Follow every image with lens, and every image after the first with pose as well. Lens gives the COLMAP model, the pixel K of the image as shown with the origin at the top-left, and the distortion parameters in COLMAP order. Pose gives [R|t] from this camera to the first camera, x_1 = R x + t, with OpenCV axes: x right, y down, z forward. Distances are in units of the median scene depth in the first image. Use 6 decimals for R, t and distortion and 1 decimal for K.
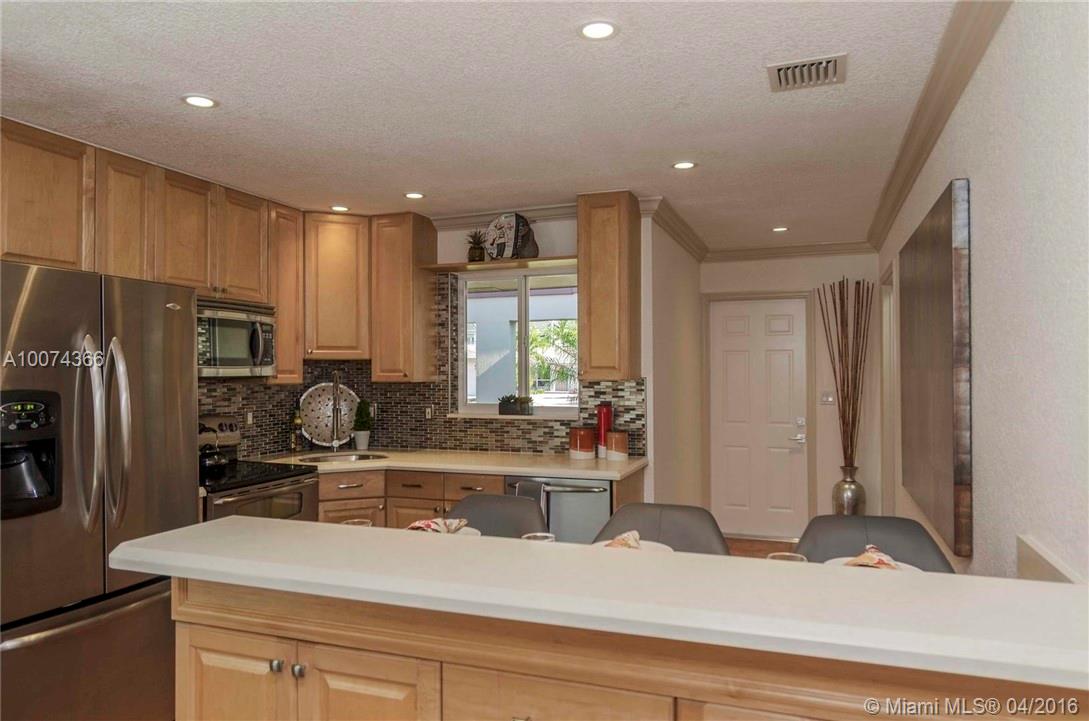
lens RADIAL K [[717.2, 0, 545.3], [0, 717.2, 357.7], [0, 0, 1]] dist [0.005311, 0.000472]
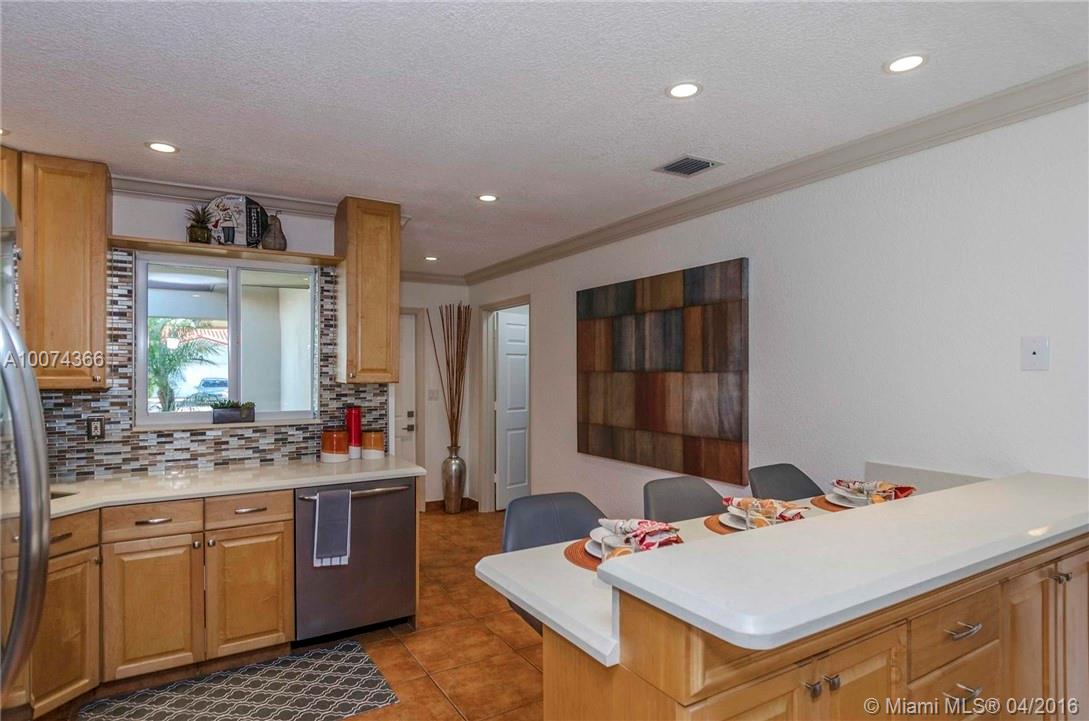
lens RADIAL K [[585.0, 0, 542.6], [0, 585.0, 370.5], [0, 0, 1]] dist [-0.003297, -0.001292]
pose [[0.623875, 0.004778, 0.781509, -0.381875], [-0.016130, 0.999847, 0.006764, 0.004124], [-0.781357, -0.016825, 0.623857, 0.256972]]
